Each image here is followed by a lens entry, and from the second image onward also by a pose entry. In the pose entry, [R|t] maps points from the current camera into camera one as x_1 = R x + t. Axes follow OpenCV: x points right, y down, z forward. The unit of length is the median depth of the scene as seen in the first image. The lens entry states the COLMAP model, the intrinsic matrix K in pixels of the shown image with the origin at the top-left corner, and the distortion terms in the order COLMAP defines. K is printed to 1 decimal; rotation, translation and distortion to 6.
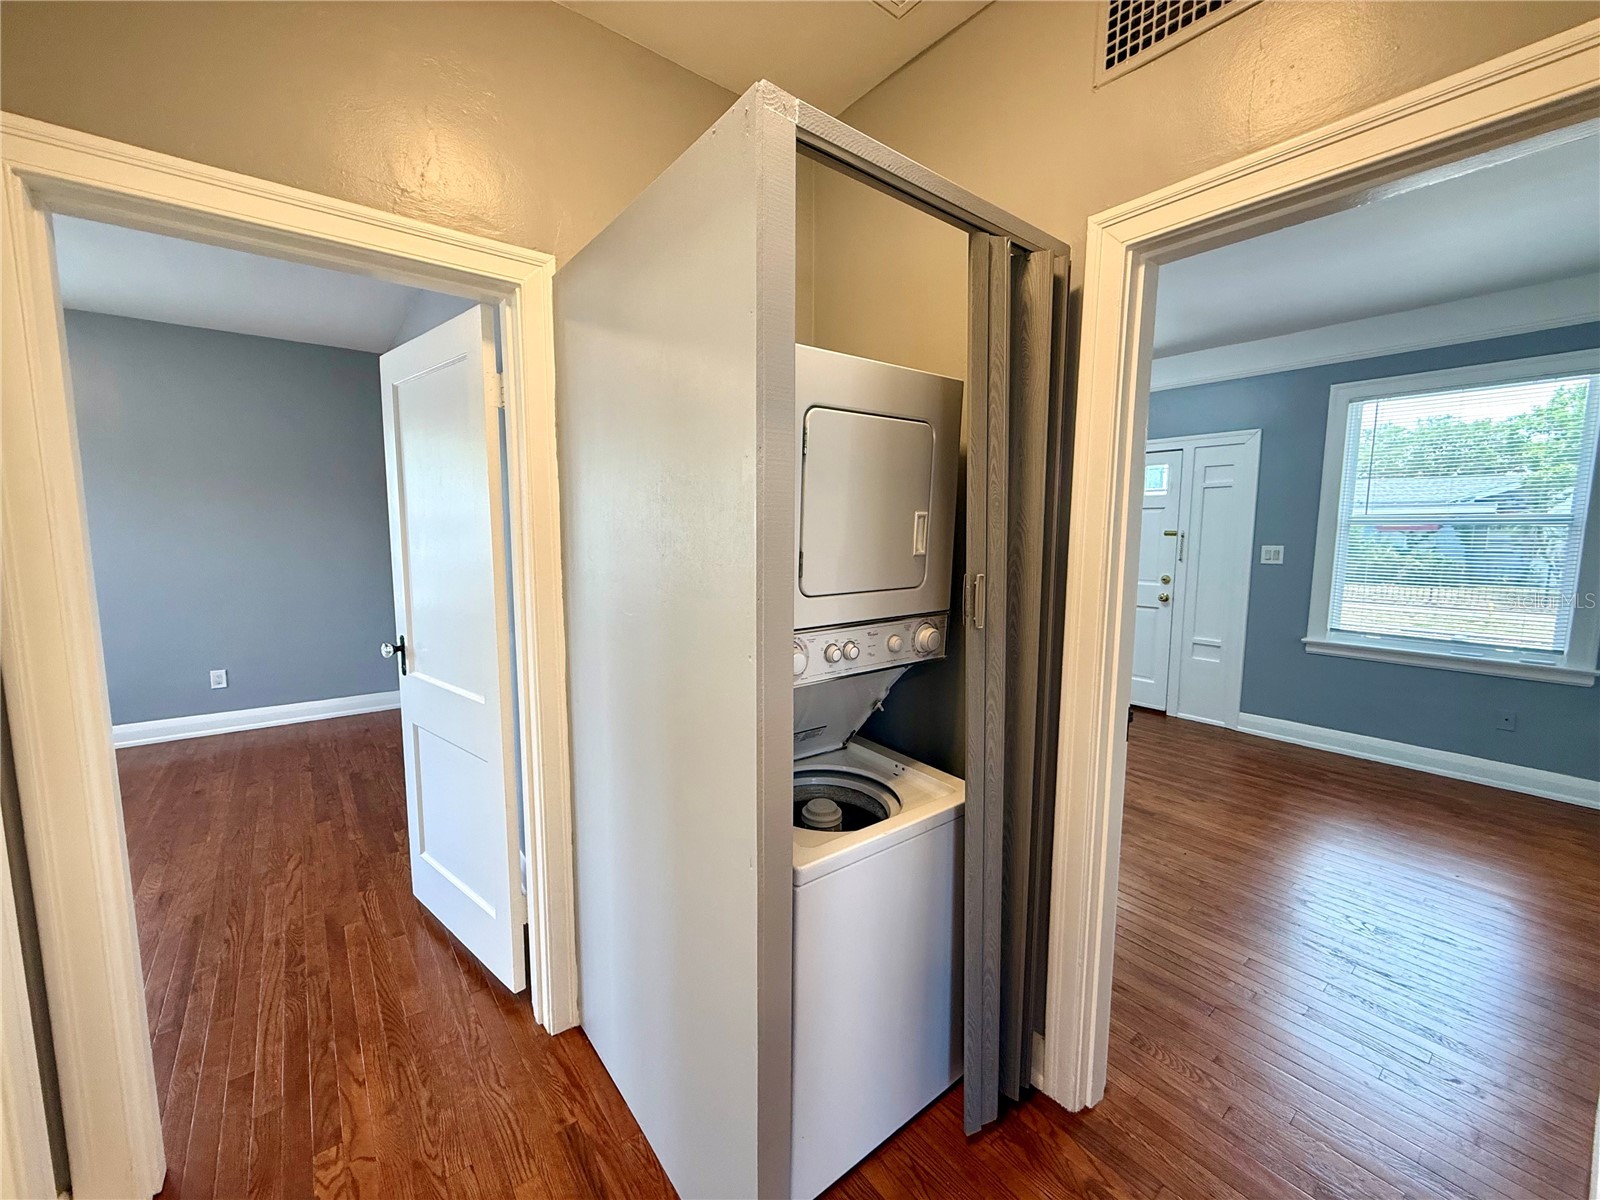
lens RADIAL K [[637.9, 0, 791.6], [0, 637.9, 600.5], [0, 0, 1]] dist [-0.000436, 0.000450]
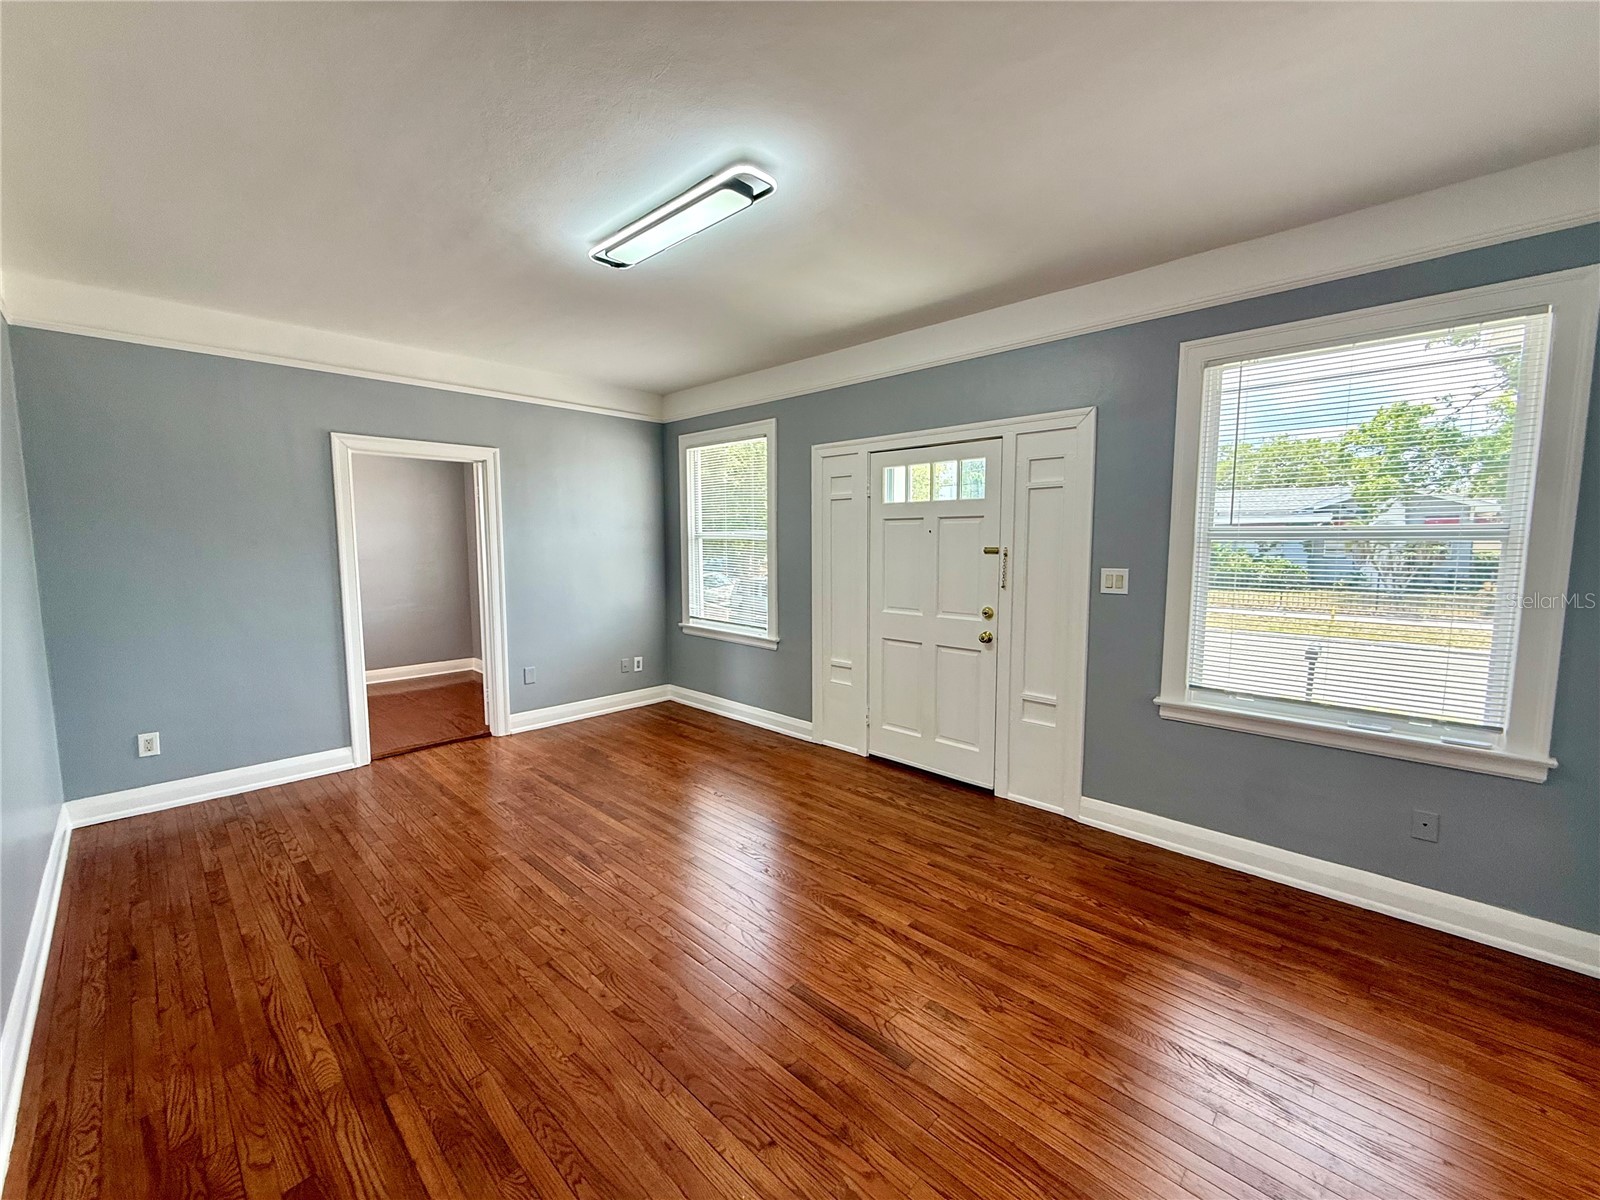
lens RADIAL K [[637.9, 0, 791.6], [0, 637.9, 600.5], [0, 0, 1]] dist [-0.000436, 0.000450]
pose [[0.990464, -0.017920, 0.136602, 0.291007], [0.019979, 0.999706, -0.013715, -0.046706], [-0.136316, 0.016314, 0.990531, 0.333601]]
